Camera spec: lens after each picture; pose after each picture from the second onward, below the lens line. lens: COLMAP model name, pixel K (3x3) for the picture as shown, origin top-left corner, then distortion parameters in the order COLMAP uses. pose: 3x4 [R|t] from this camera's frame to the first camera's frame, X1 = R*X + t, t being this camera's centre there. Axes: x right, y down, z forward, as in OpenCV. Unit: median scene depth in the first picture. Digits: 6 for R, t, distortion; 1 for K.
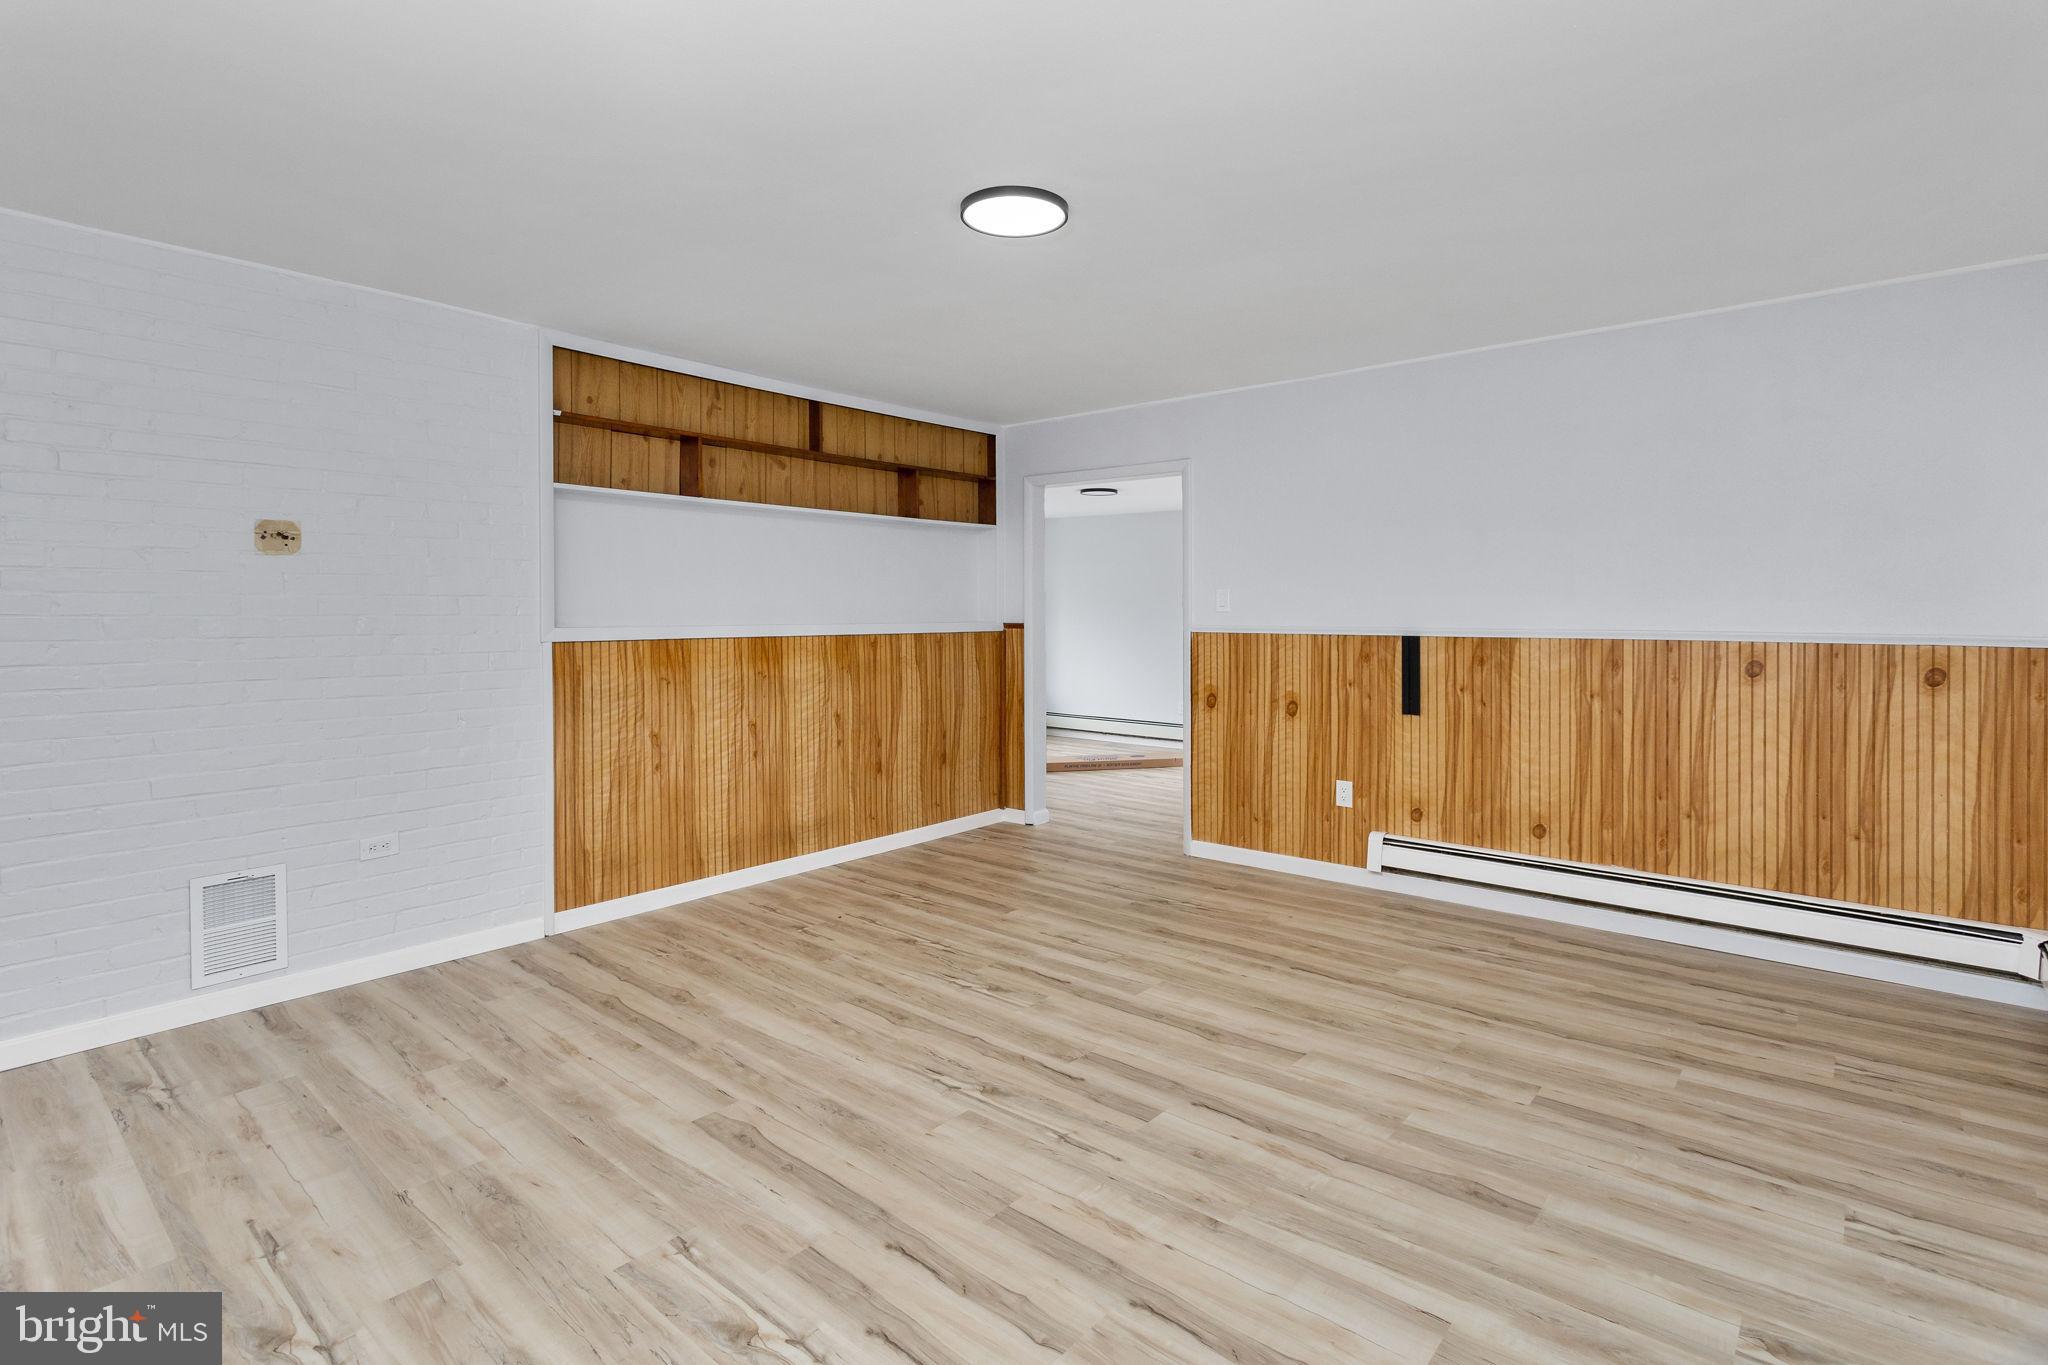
lens RADIAL K [[989.7, 0, 1005.2], [0, 989.7, 627.6], [0, 0, 1]] dist [0.002173, 0.001125]
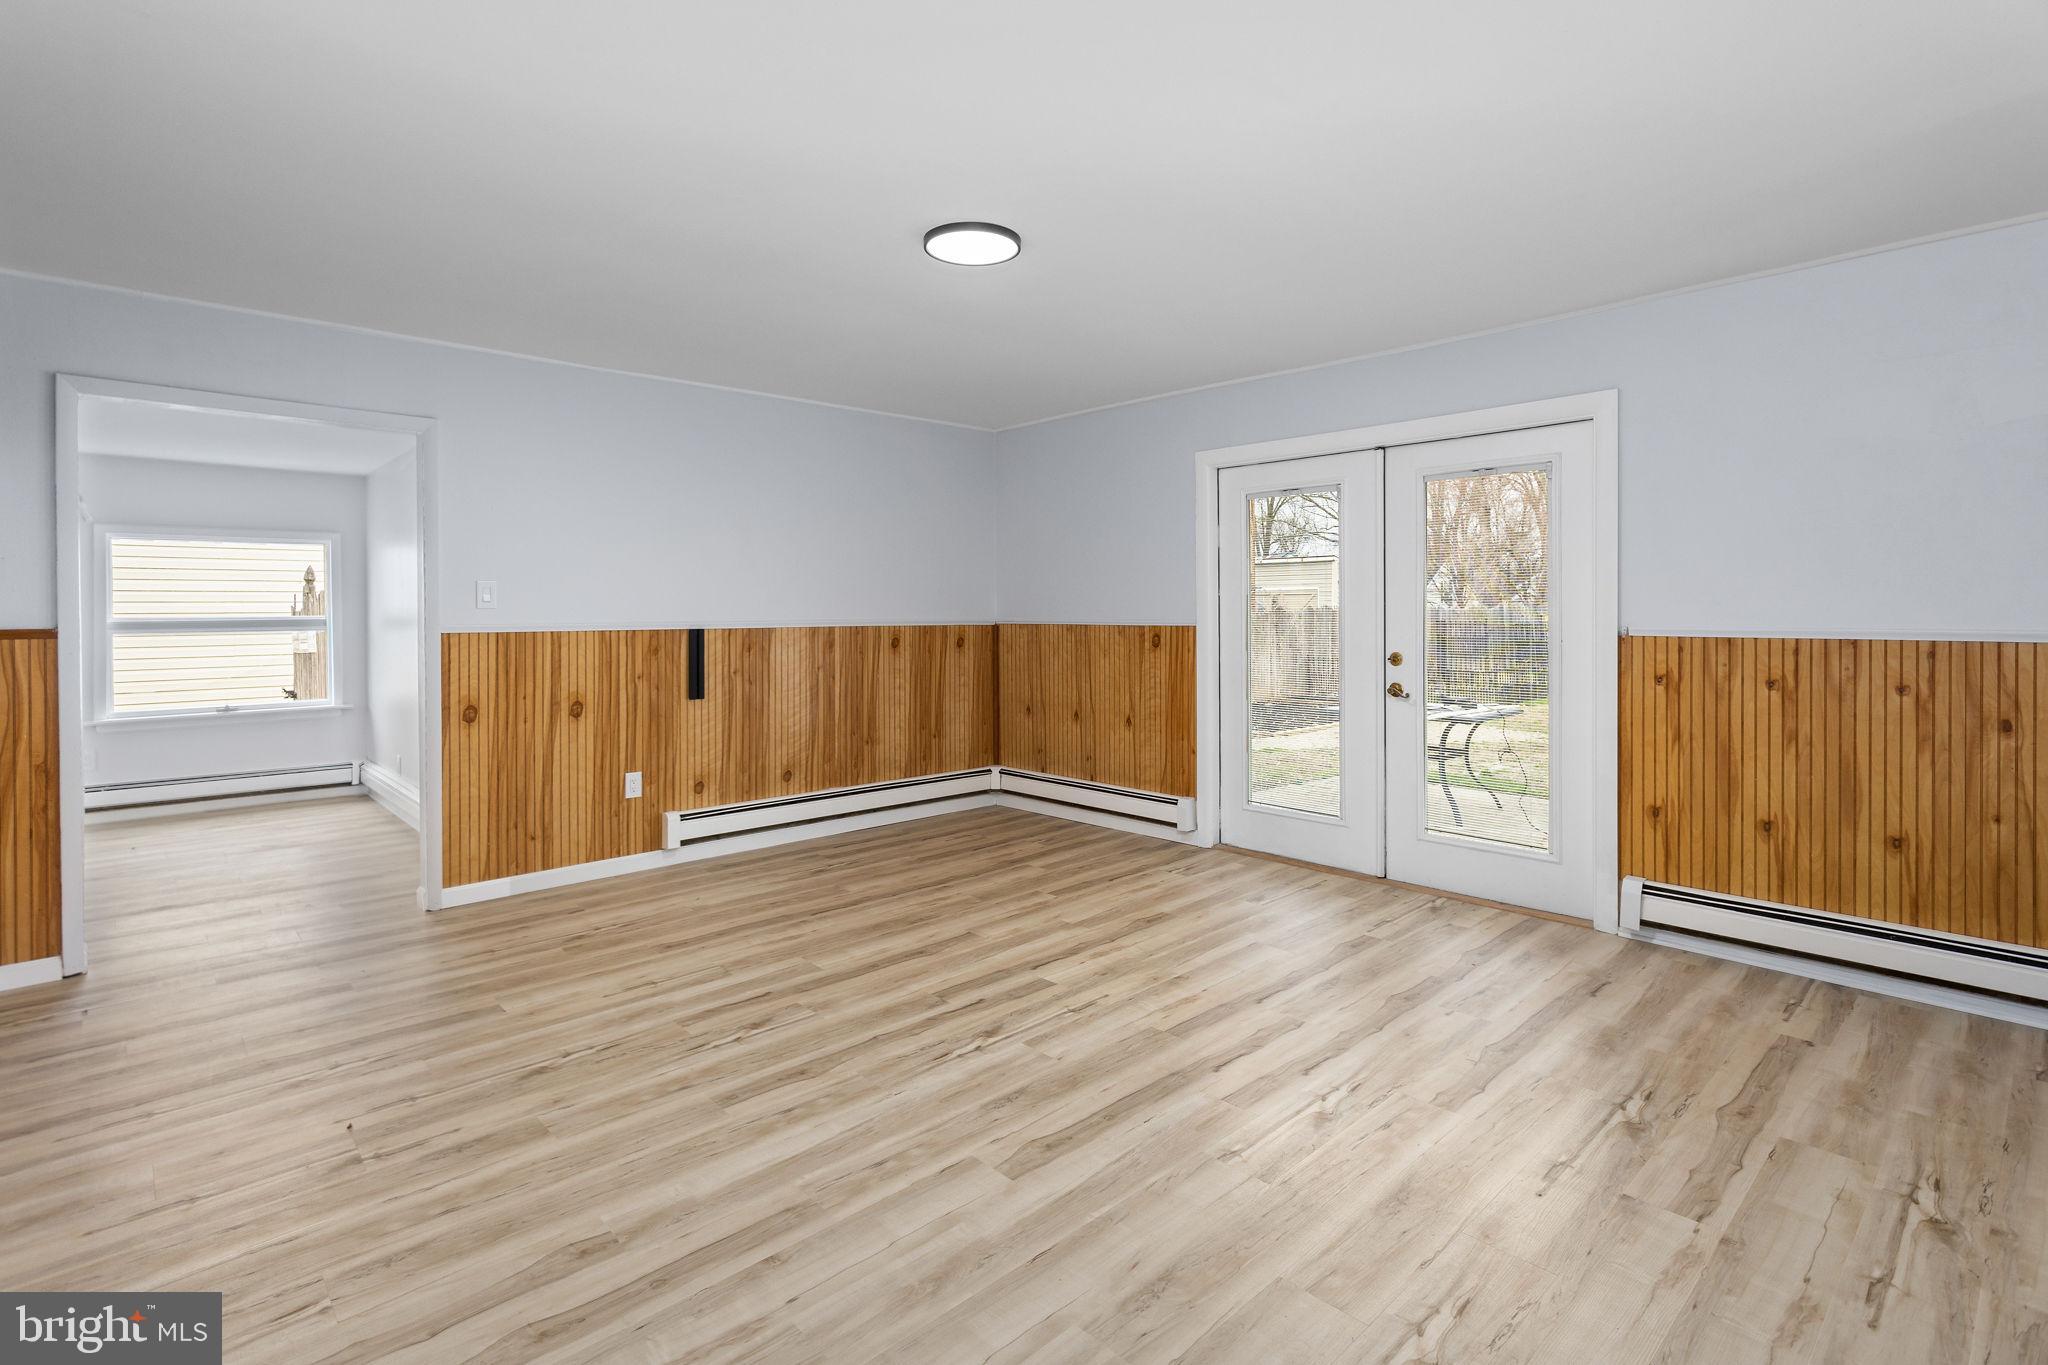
lens RADIAL K [[996.2, 0, 1042.0], [0, 996.2, 612.6], [0, 0, 1]] dist [0.002176, 0.001659]
pose [[0.086307, -0.002822, 0.996265, -0.874169], [0.021130, 0.999776, 0.001001, -0.004612], [-0.996045, 0.020964, 0.086347, 0.647606]]
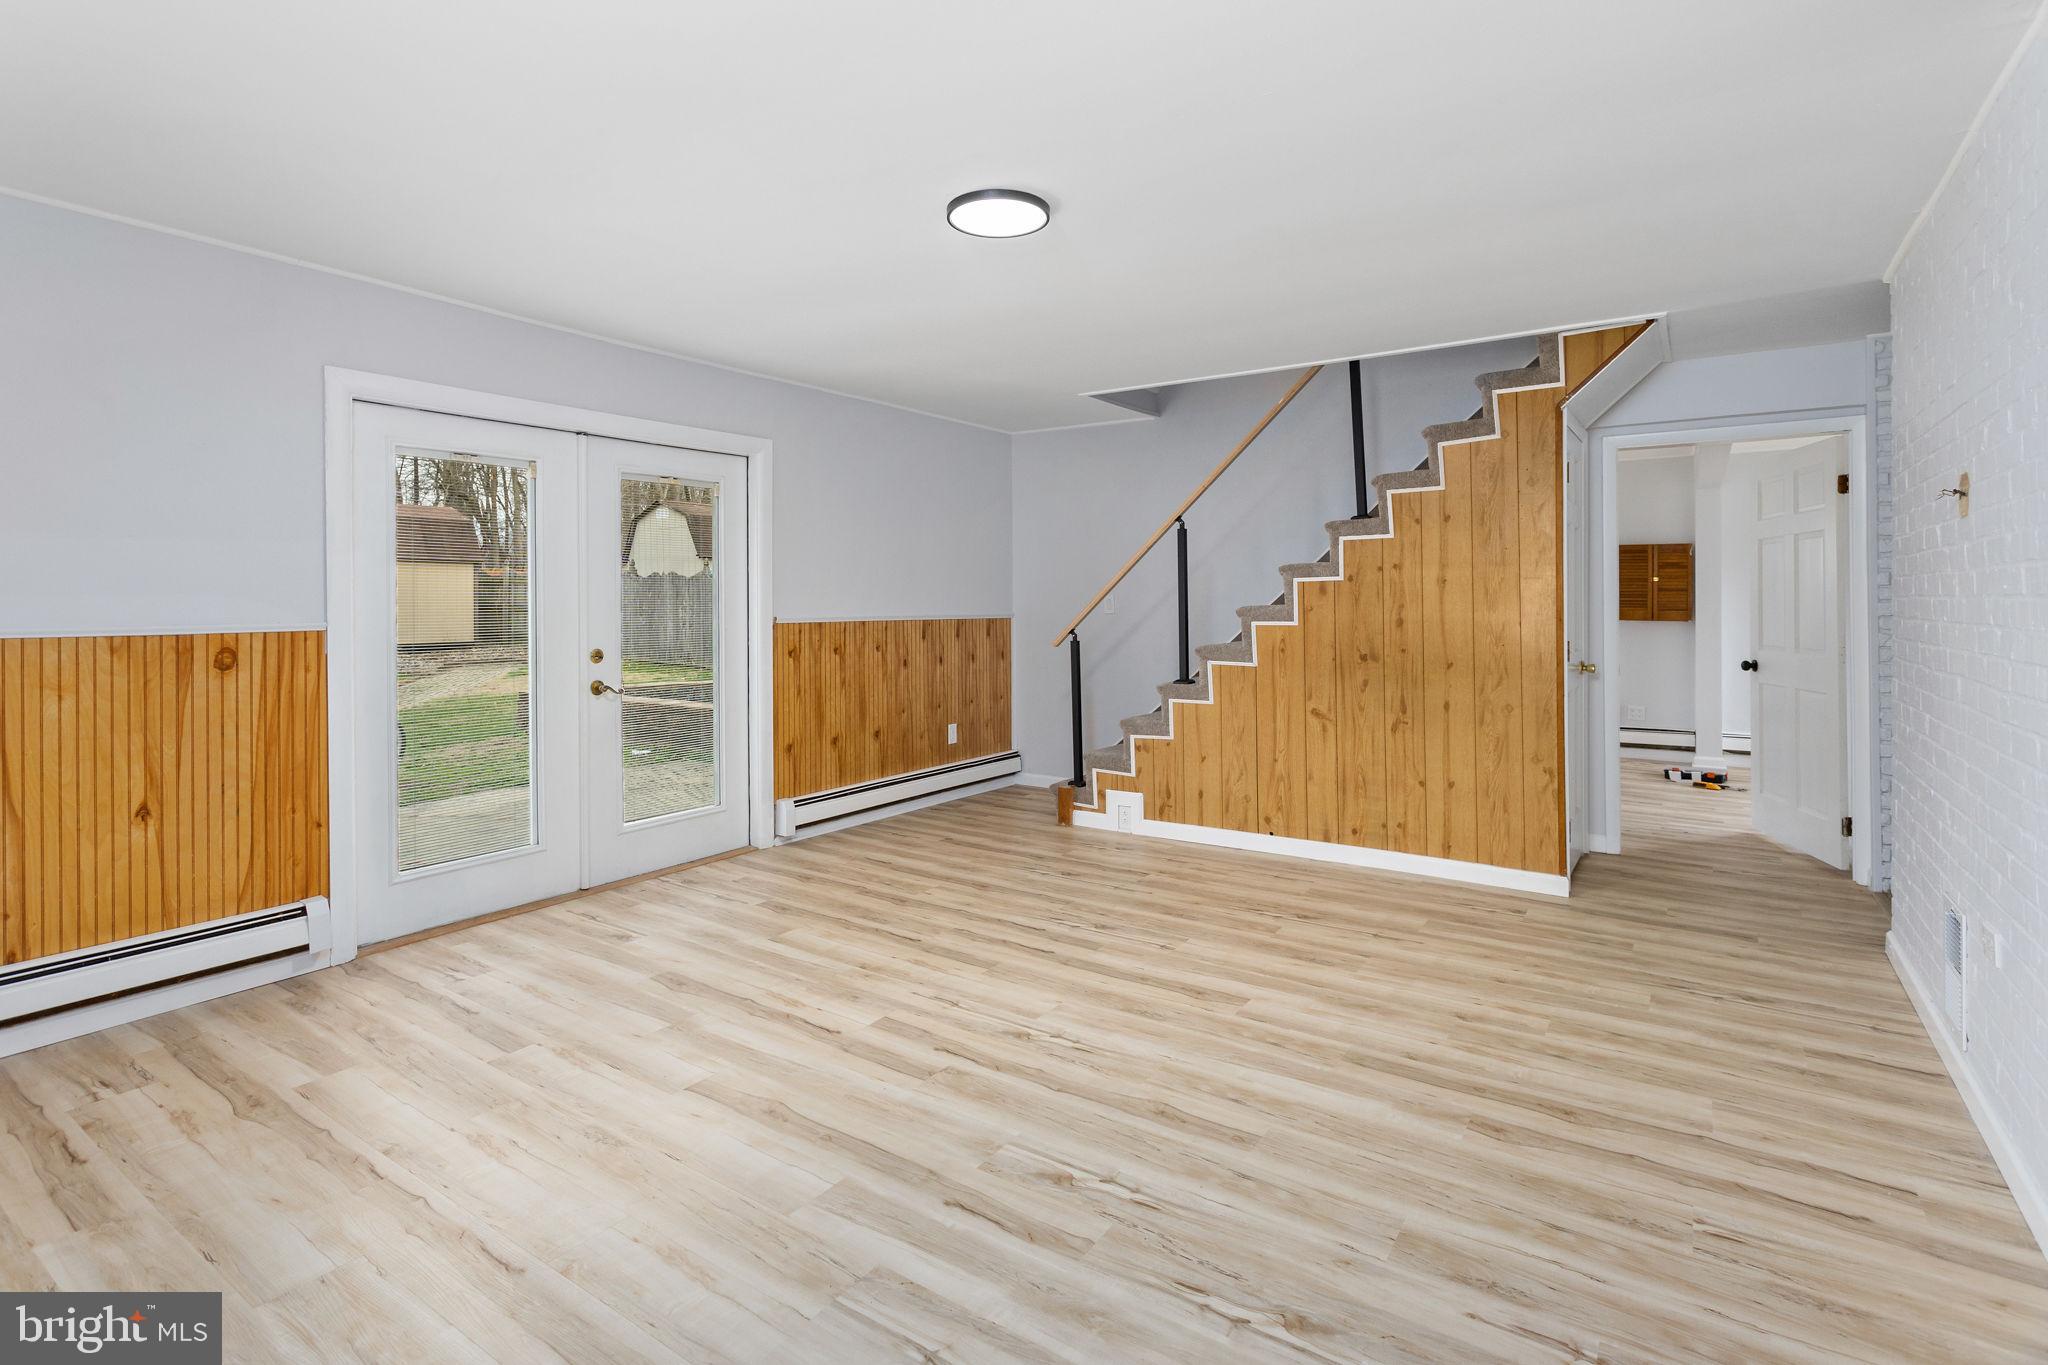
lens RADIAL K [[985.4, 0, 1019.3], [0, 985.4, 603.3], [0, 0, 1]] dist [-0.004839, -0.000524]
pose [[-0.991838, 0.006750, -0.127325, 0.094880], [0.004240, 0.999791, 0.019975, -0.021748], [0.127434, 0.019272, -0.991660, 1.601026]]
